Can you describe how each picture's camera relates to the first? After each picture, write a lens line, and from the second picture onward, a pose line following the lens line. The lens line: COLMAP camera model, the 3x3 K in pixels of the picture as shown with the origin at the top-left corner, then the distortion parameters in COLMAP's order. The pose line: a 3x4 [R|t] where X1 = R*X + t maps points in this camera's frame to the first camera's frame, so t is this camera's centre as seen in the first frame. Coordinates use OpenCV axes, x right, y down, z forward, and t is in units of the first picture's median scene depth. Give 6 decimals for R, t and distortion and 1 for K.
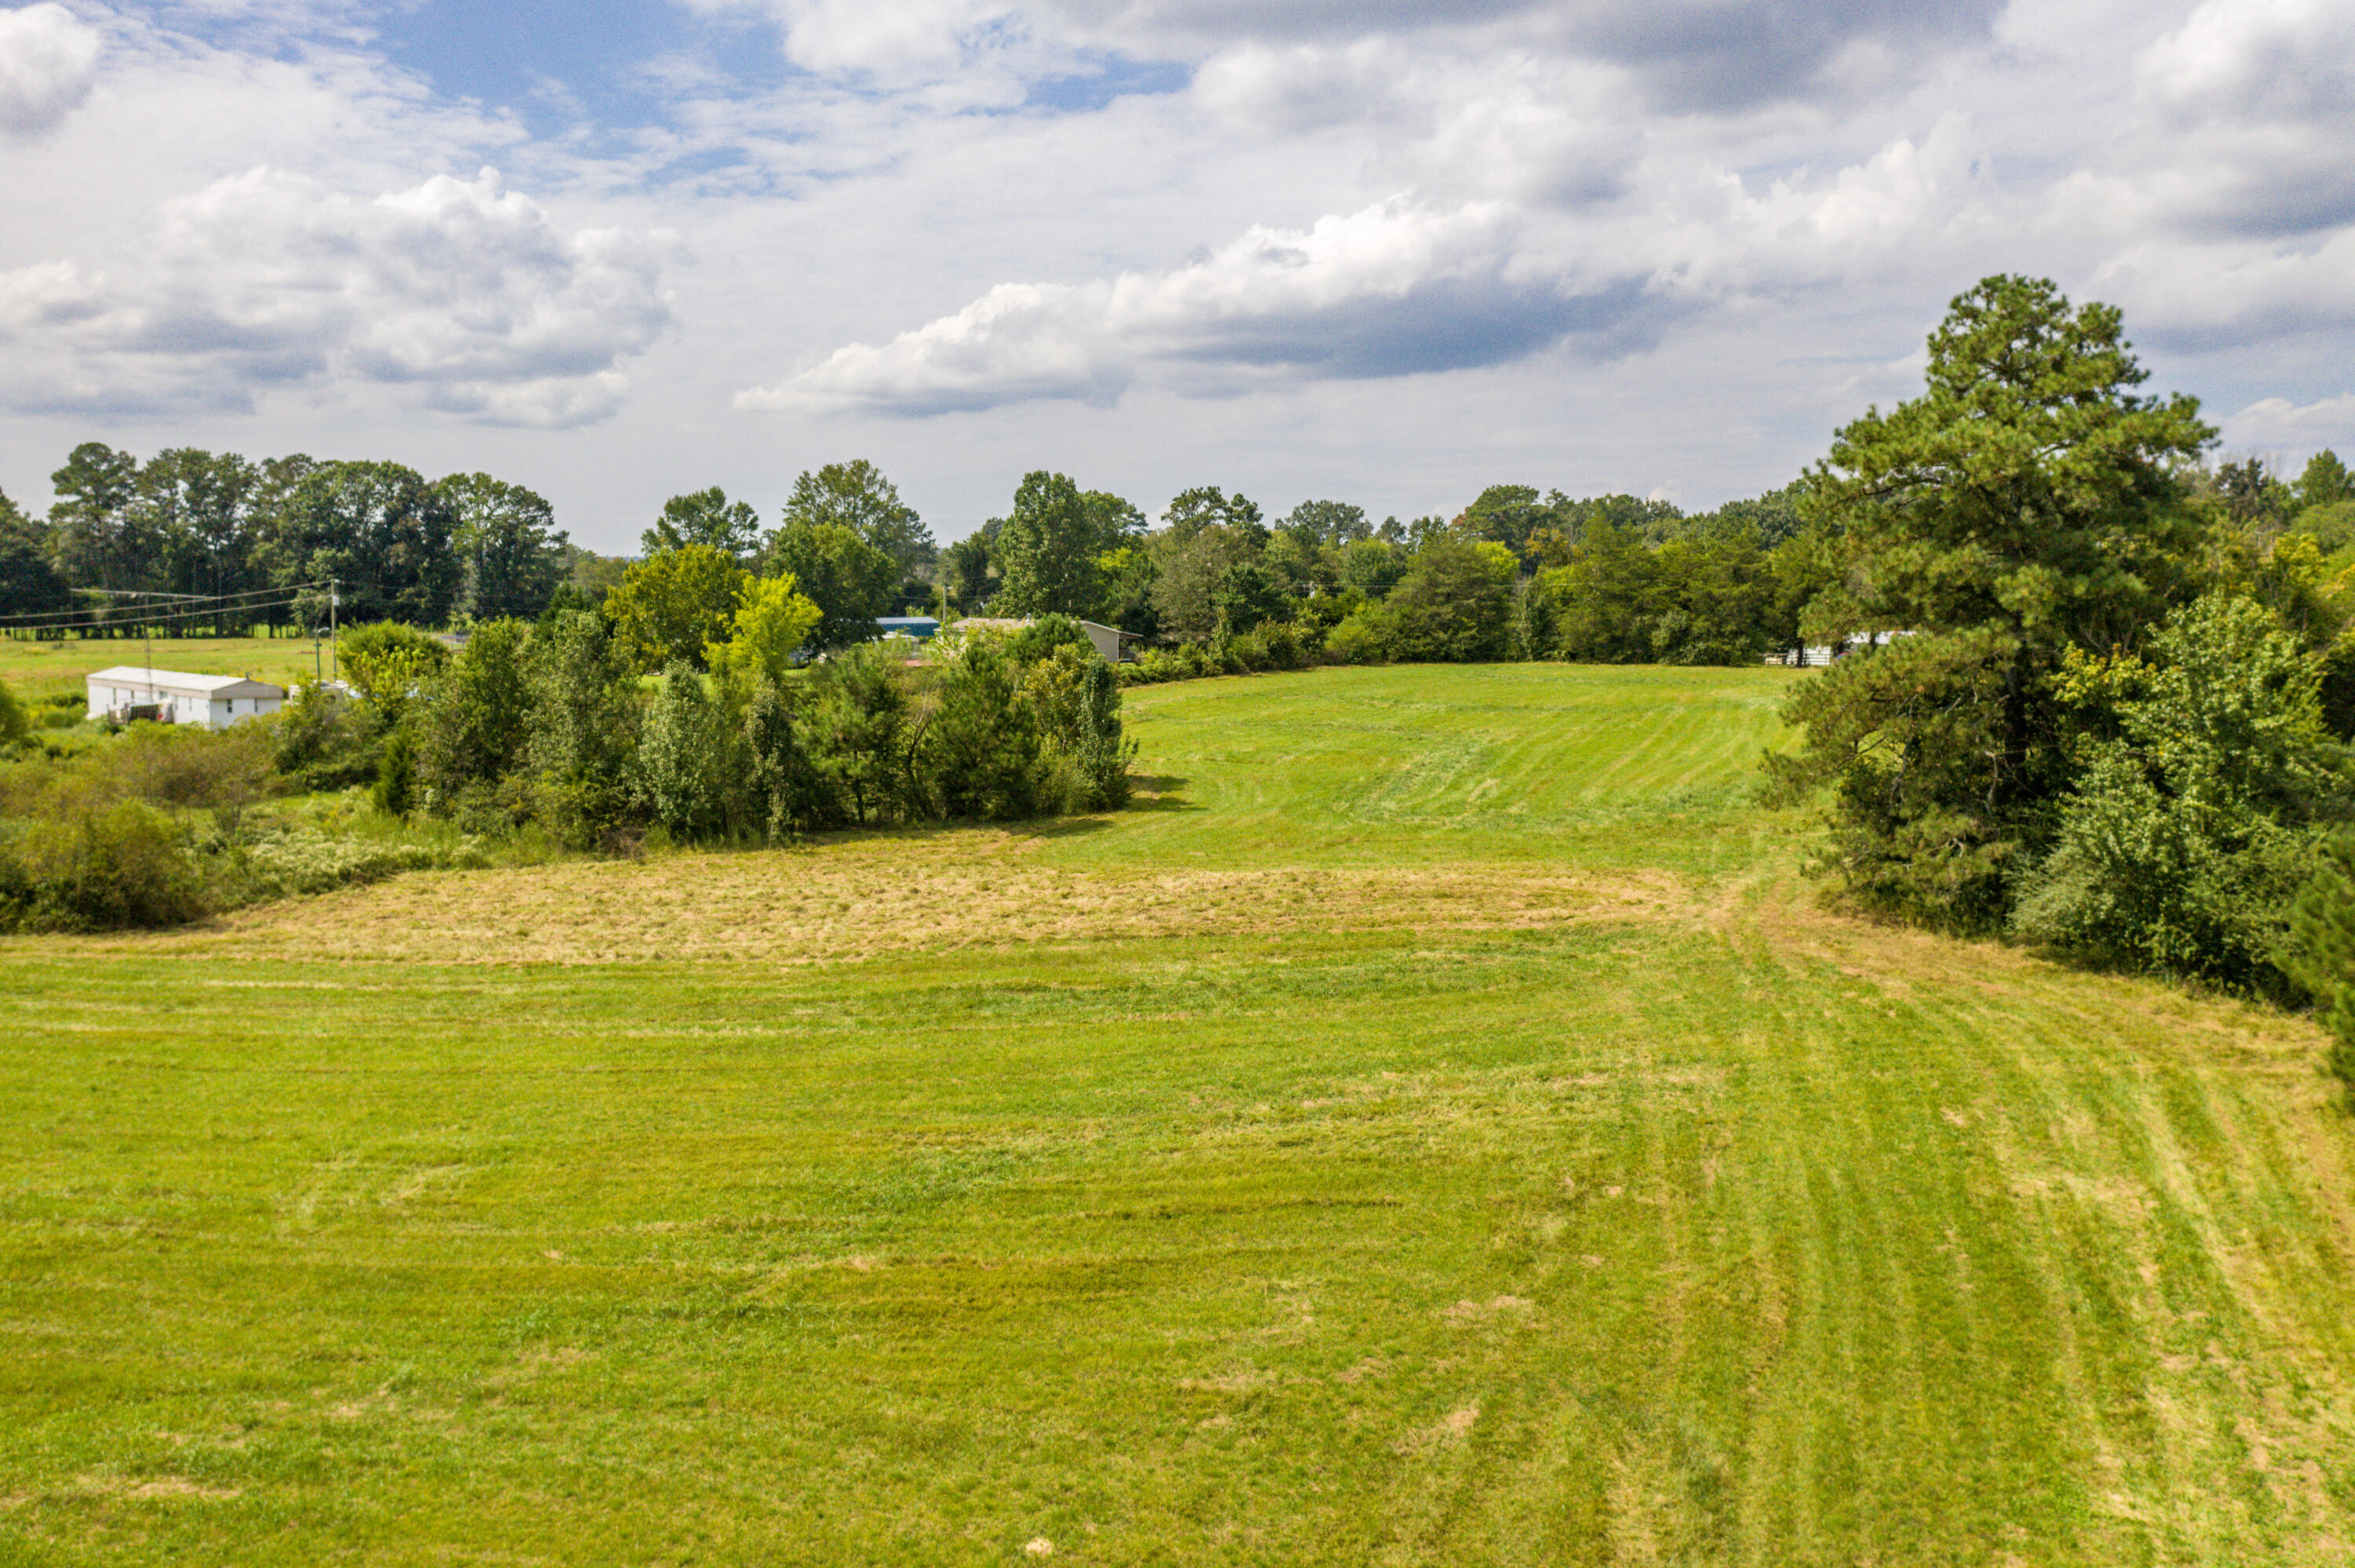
lens RADIAL K [[1865.3, 0, 1167.1], [0, 1865.3, 778.9], [0, 0, 1]] dist [-0.009354, 0.002012]
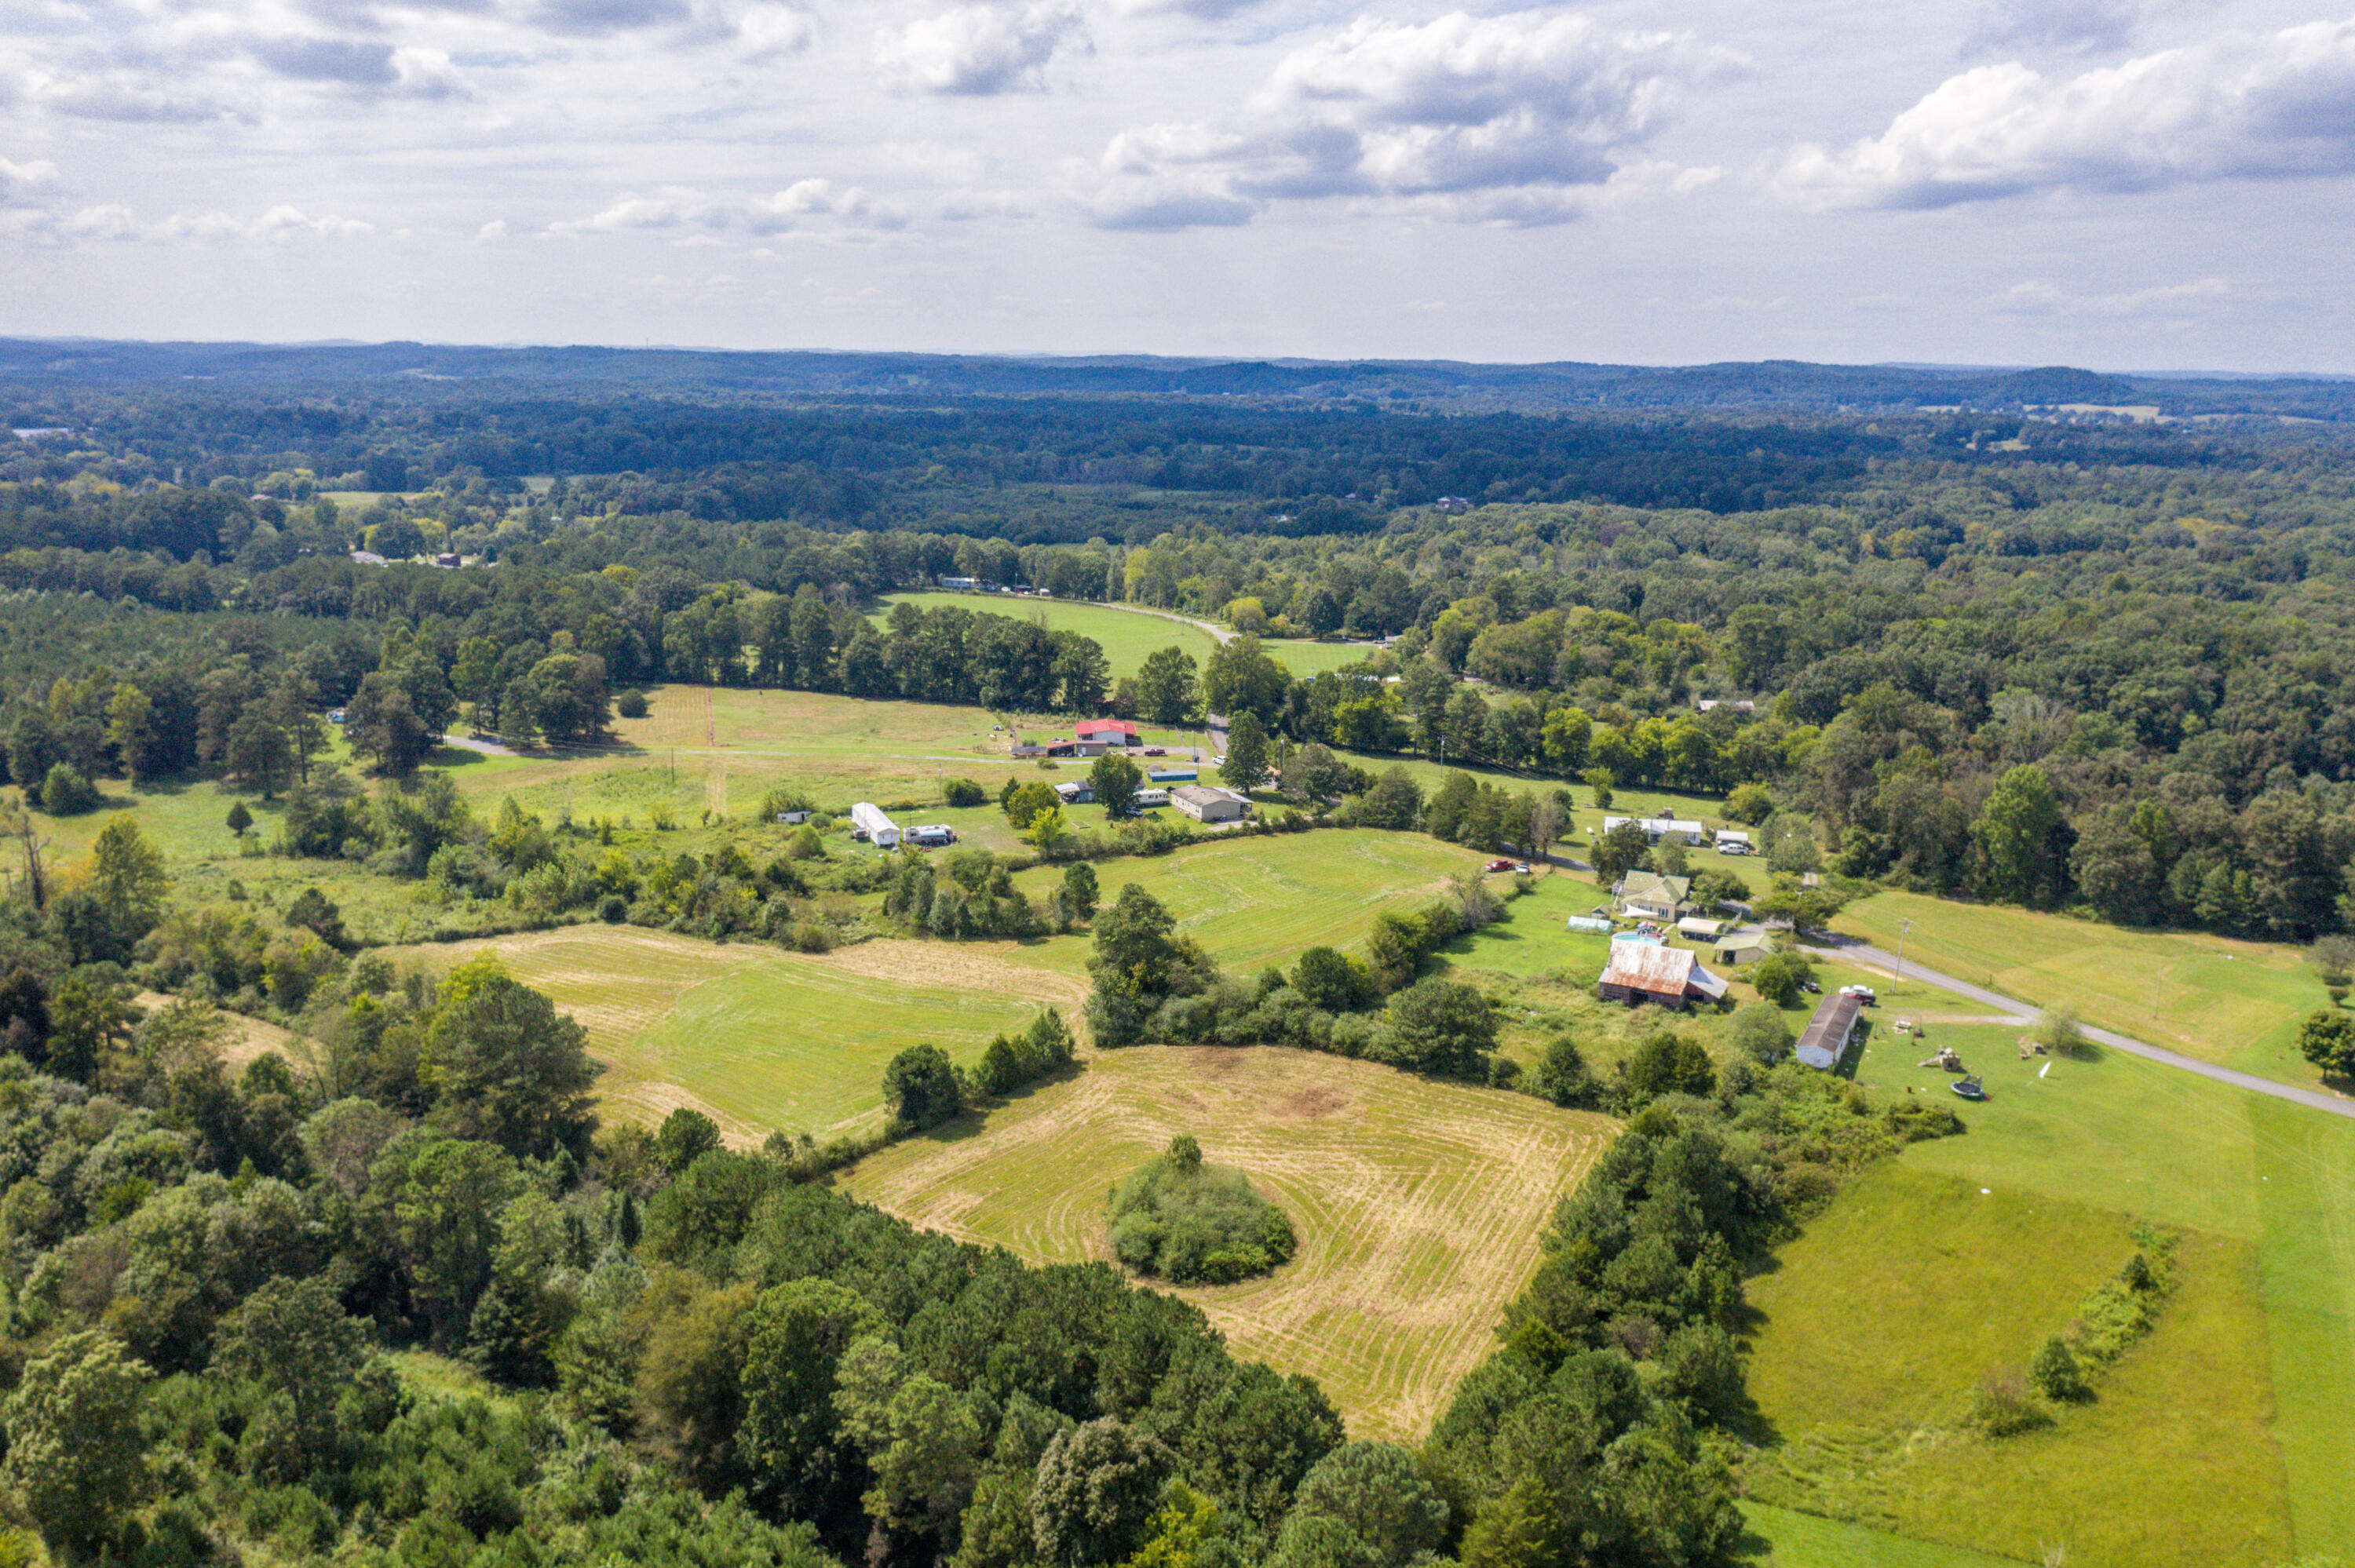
lens RADIAL K [[1865.3, 0, 1169.7], [0, 1865.3, 796.0], [0, 0, 1]] dist [-0.009354, 0.002012]
pose [[0.899298, 0.103883, -0.424820, 0.798202], [-0.053202, 0.990151, 0.129501, -0.347355], [0.434089, -0.093859, 0.895967, -1.007399]]
